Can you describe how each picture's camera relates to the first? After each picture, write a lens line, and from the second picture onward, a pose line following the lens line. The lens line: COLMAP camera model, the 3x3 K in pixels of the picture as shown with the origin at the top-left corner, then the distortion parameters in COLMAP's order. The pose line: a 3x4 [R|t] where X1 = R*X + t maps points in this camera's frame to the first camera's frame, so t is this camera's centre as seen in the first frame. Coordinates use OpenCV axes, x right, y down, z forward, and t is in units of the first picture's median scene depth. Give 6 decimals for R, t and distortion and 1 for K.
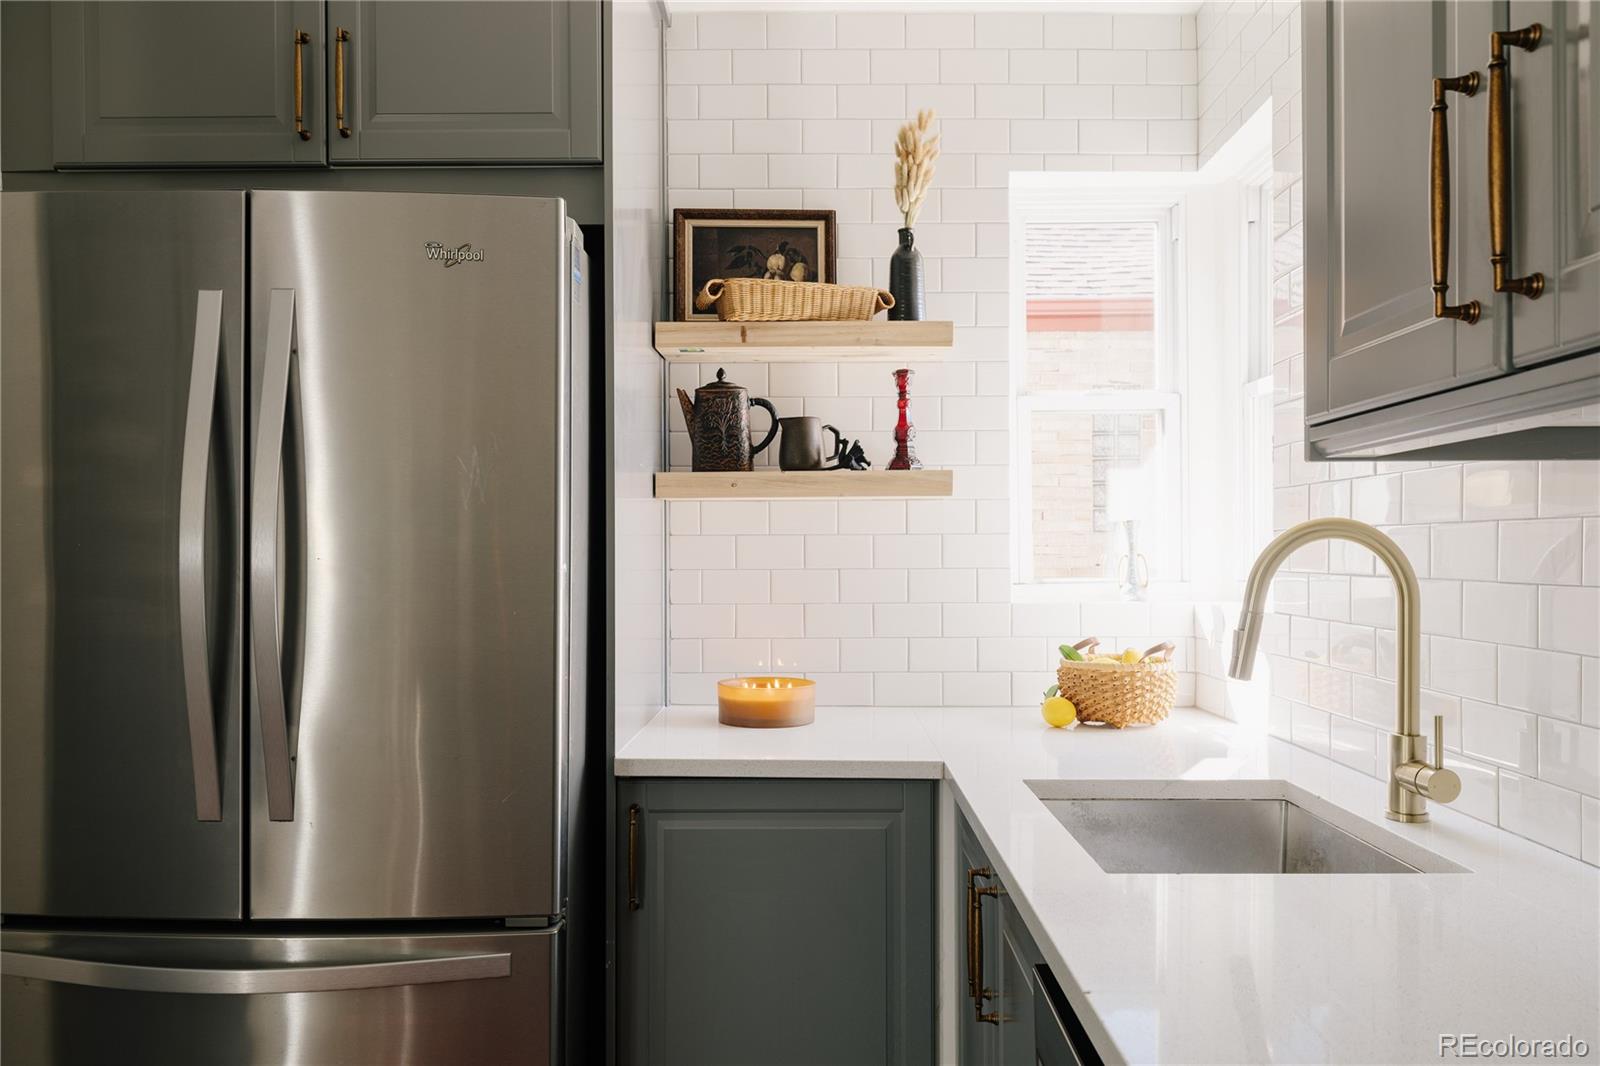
lens RADIAL K [[1135.1, 0, 808.1], [0, 1135.1, 543.0], [0, 0, 1]] dist [0.003806, -0.000581]
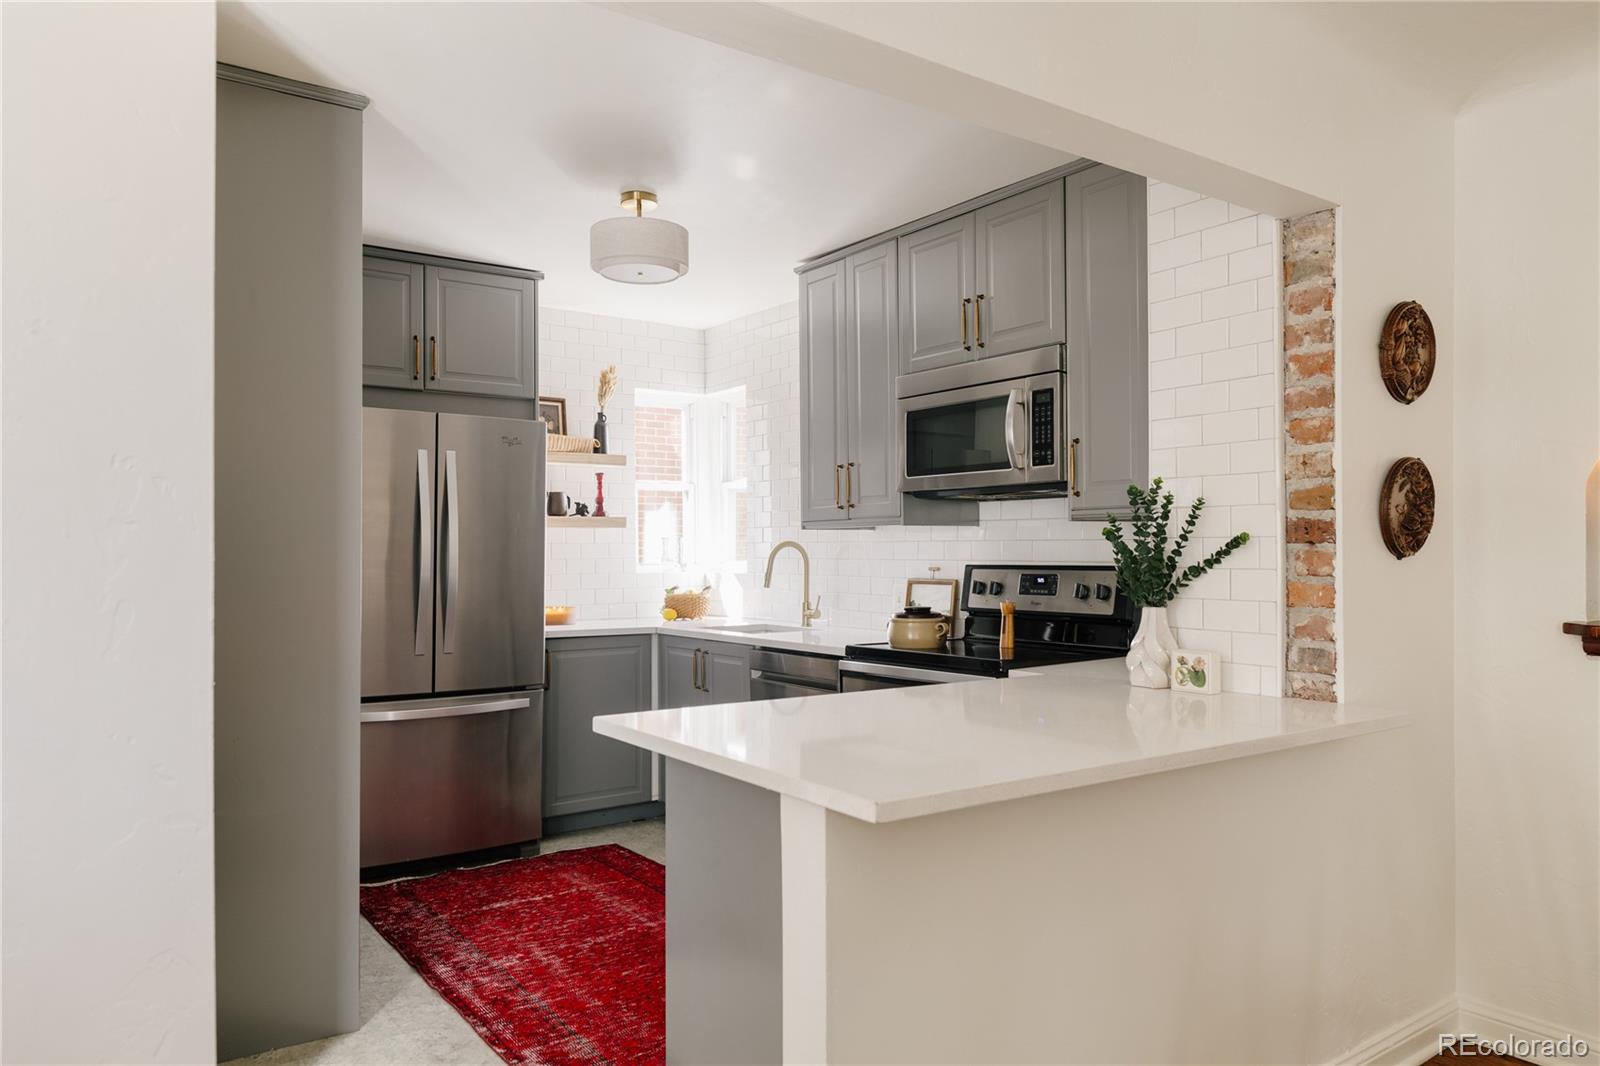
lens RADIAL K [[1133.4, 0, 806.8], [0, 1133.4, 546.5], [0, 0, 1]] dist [0.022514, -0.010133]
pose [[0.809505, 0.001101, 0.587111, -0.963616], [-0.001487, 0.999999, 0.000175, -0.003365], [-0.587111, -0.001015, 0.809506, -1.161870]]
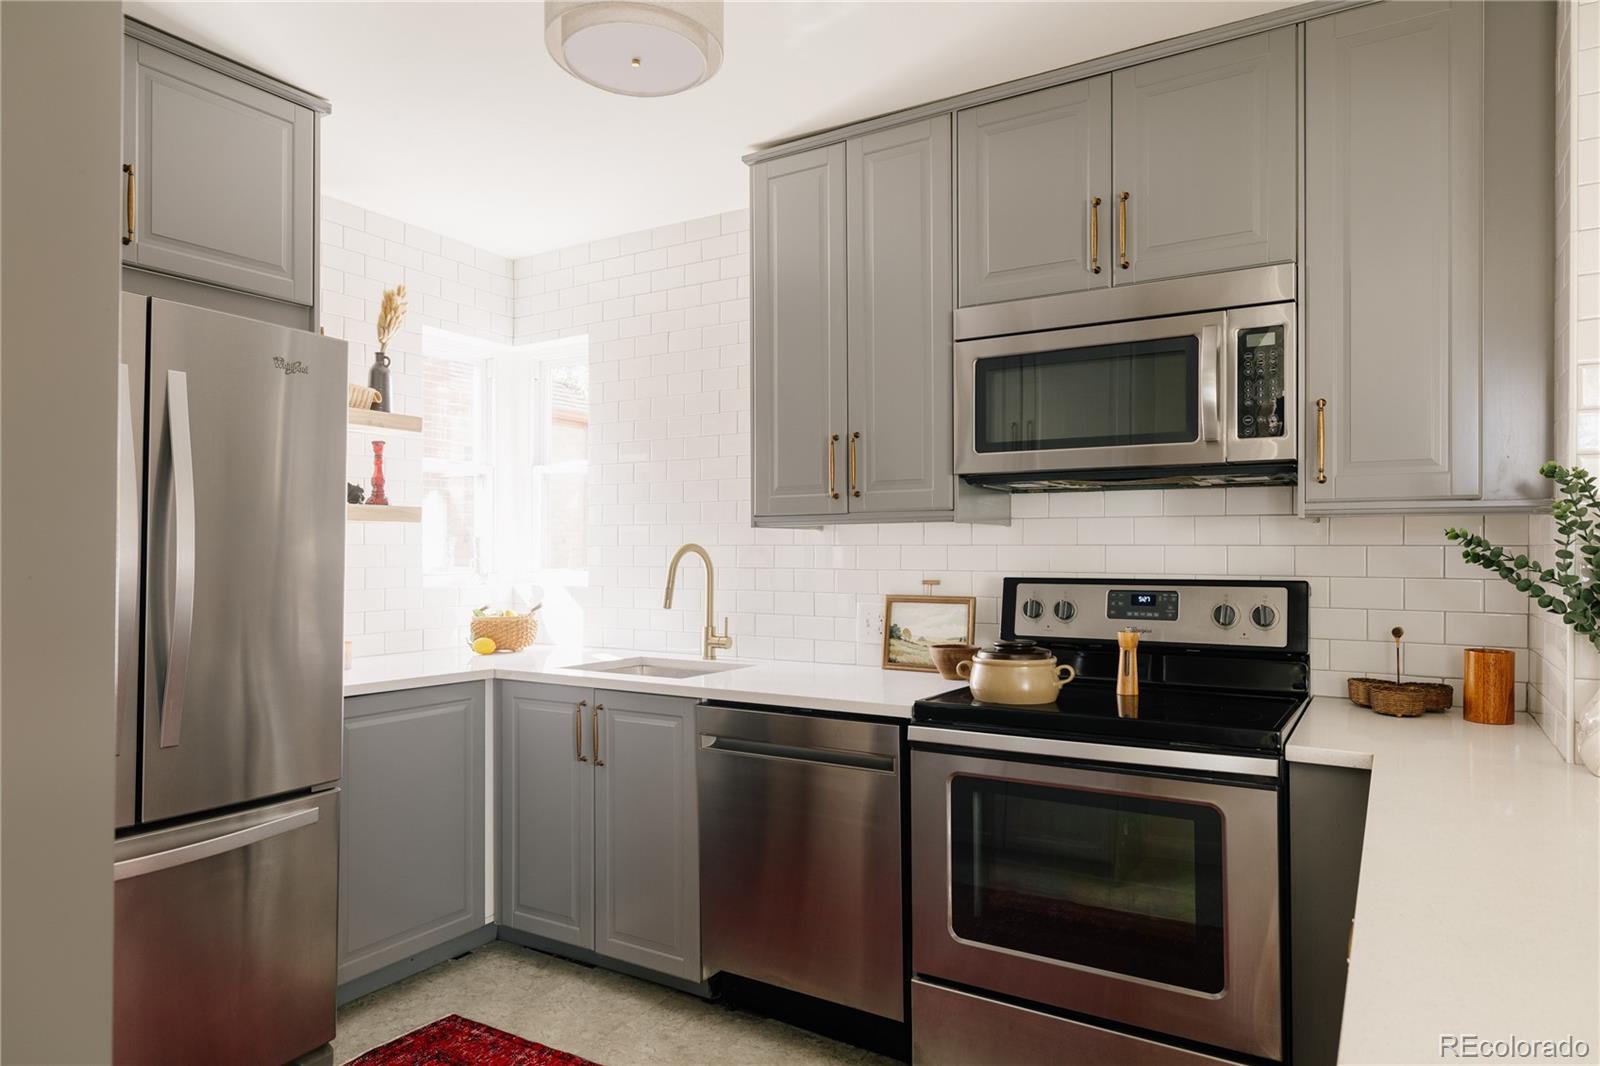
lens RADIAL K [[966.8, 0, 823.7], [0, 966.8, 549.1], [0, 0, 1]] dist [-0.001406, -0.000348]
pose [[0.500395, 0.005443, 0.865780, -0.792509], [-0.006891, 0.999974, -0.002304, -0.003861], [-0.865770, -0.004813, 0.500419, -0.216962]]
